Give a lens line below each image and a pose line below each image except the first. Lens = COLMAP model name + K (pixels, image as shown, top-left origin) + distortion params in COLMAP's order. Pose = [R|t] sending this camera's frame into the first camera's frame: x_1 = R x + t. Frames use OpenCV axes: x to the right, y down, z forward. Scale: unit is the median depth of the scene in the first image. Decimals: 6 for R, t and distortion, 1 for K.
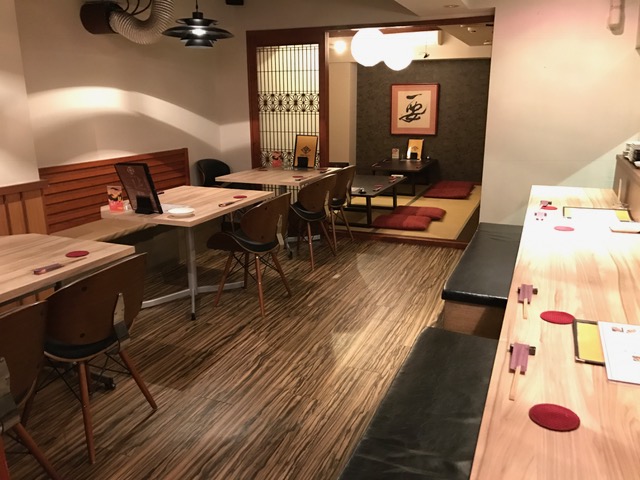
lens RADIAL K [[527.2, 0, 322.4], [0, 527.2, 240.7], [0, 0, 1]] dist [0.038001, -0.020611]
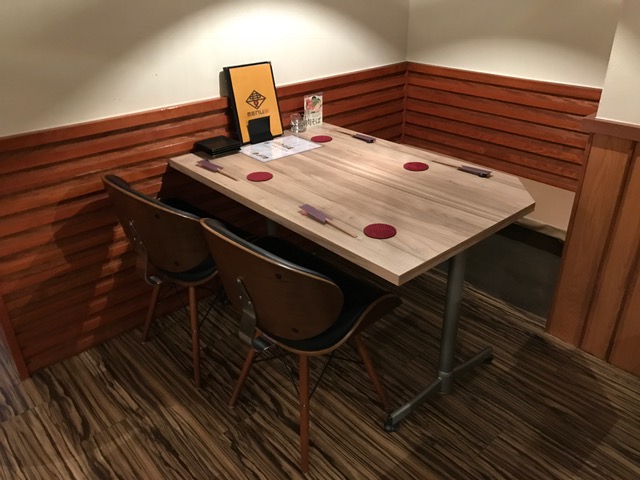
lens RADIAL K [[527.2, 0, 320.3], [0, 527.2, 241.8], [0, 0, 1]] dist [0.038001, -0.020611]
pose [[-0.435593, 0.432845, -0.789243, 0.043233], [-0.218556, 0.799702, 0.559205, -0.156691], [0.873208, 0.416080, -0.253744, 0.561118]]
